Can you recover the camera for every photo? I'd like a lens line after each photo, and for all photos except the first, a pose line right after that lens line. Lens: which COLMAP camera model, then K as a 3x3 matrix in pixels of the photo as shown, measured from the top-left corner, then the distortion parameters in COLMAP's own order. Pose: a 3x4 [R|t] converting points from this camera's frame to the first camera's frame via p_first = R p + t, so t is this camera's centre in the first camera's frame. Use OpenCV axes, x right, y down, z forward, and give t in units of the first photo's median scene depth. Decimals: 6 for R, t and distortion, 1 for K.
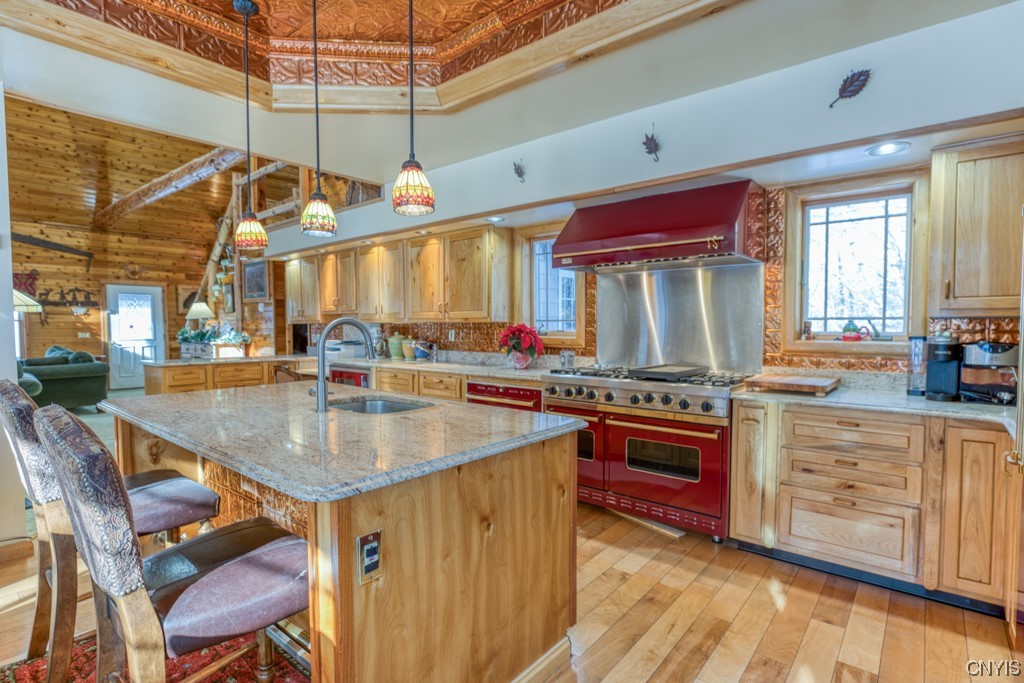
lens RADIAL K [[505.8, 0, 516.7], [0, 505.8, 347.9], [0, 0, 1]] dist [-0.014927, -0.000075]
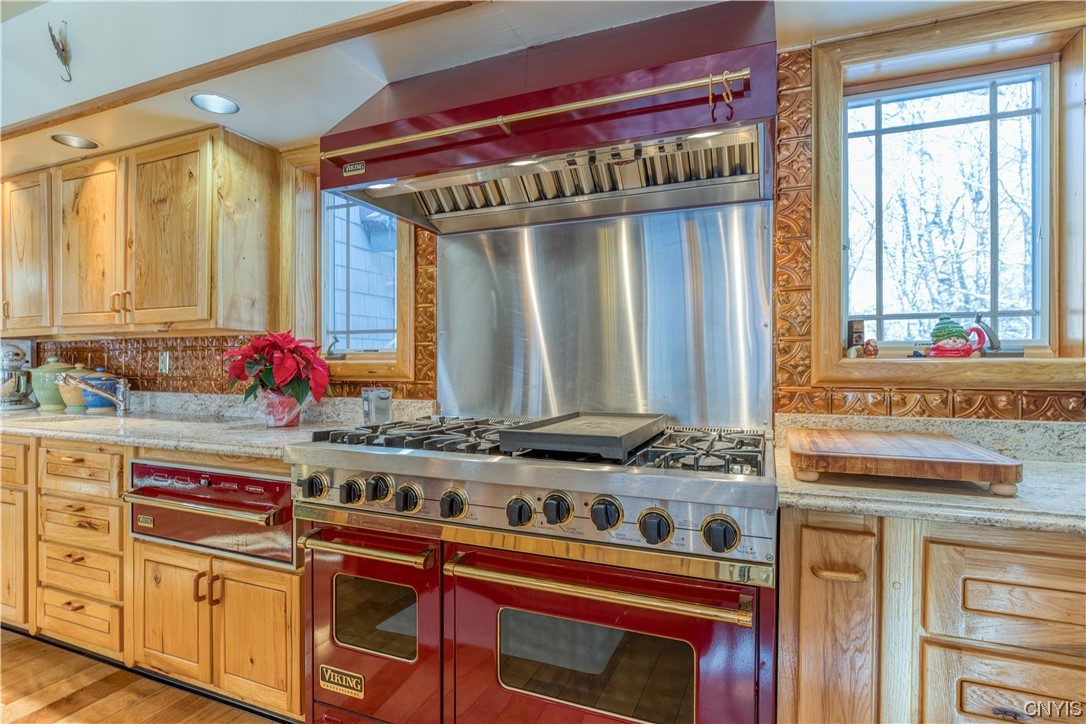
lens RADIAL K [[536.5, 0, 548.0], [0, 536.5, 368.8], [0, 0, 1]] dist [-0.014927, -0.000075]
pose [[0.952458, 0.002107, 0.304661, 0.100491], [0.010590, 0.999143, -0.040015, 0.009838], [-0.304484, 0.041339, 0.951620, 0.461331]]
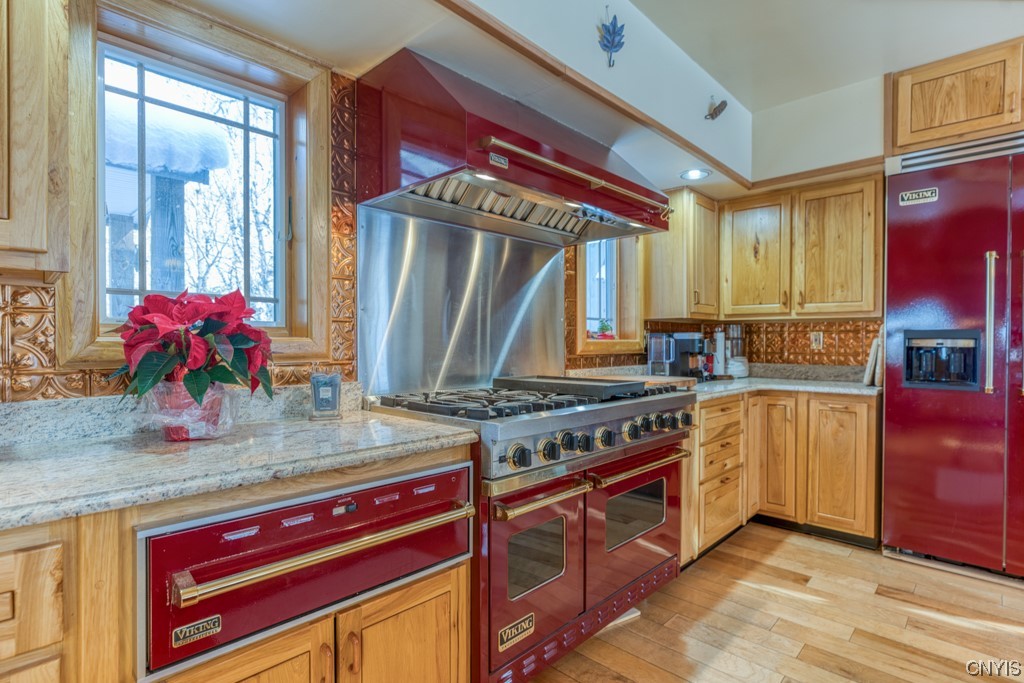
lens RADIAL K [[513.8, 0, 530.0], [0, 513.8, 345.7], [0, 0, 1]] dist [0.001062, 0.000636]
pose [[0.055191, -0.004833, 0.998464, -0.307388], [0.041235, 0.999146, 0.002557, -0.008399], [-0.997624, 0.041031, 0.055343, 0.819289]]
